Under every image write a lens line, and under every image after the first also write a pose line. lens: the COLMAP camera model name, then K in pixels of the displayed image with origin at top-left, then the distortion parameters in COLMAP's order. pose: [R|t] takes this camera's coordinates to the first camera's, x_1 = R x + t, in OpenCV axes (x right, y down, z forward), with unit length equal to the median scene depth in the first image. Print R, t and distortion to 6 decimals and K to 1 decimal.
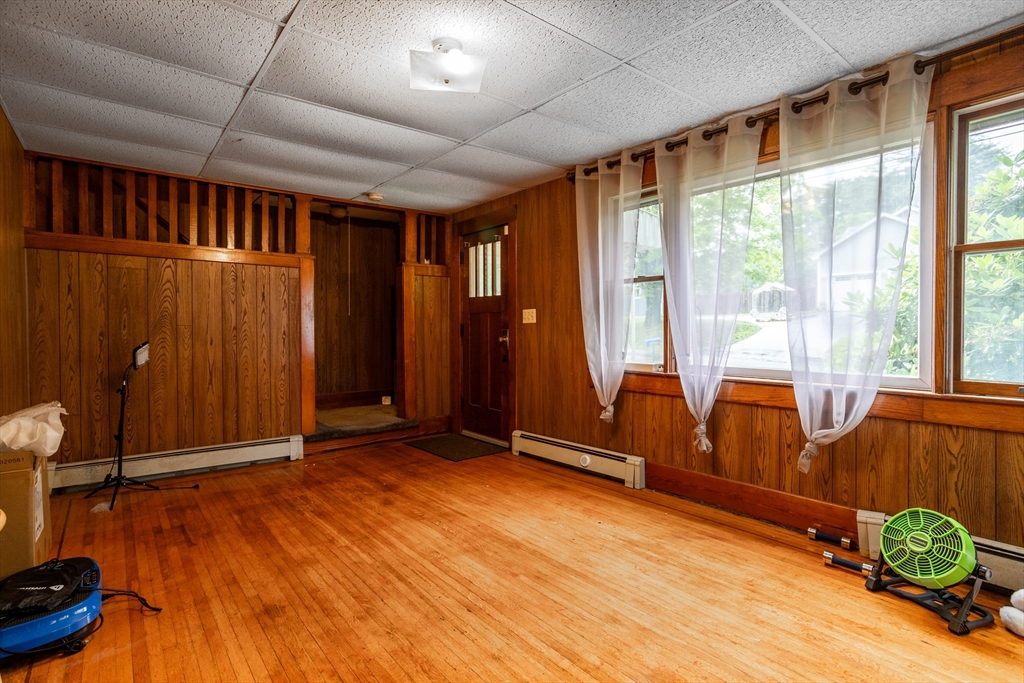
lens RADIAL K [[488.4, 0, 509.8], [0, 488.4, 335.0], [0, 0, 1]] dist [-0.028007, 0.011582]
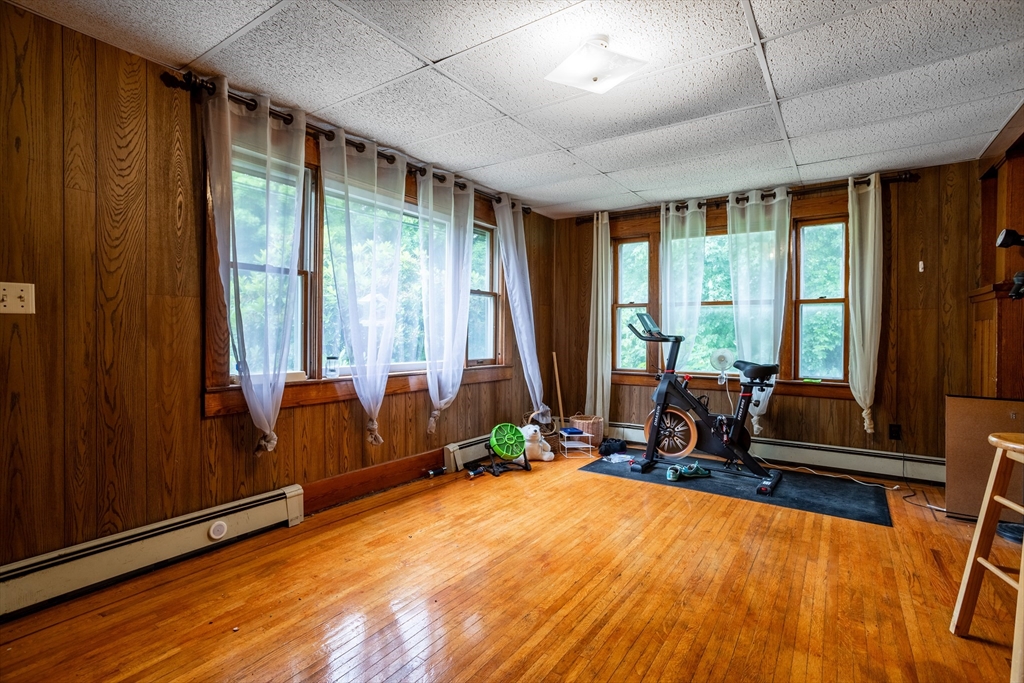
lens RADIAL K [[488.4, 0, 507.1], [0, 488.4, 341.0], [0, 0, 1]] dist [-0.028007, 0.011582]
pose [[-0.262914, -0.006664, 0.964796, -0.785358], [0.007399, 0.999933, 0.008923, 0.001317], [-0.964791, 0.009485, -0.262847, 1.090979]]
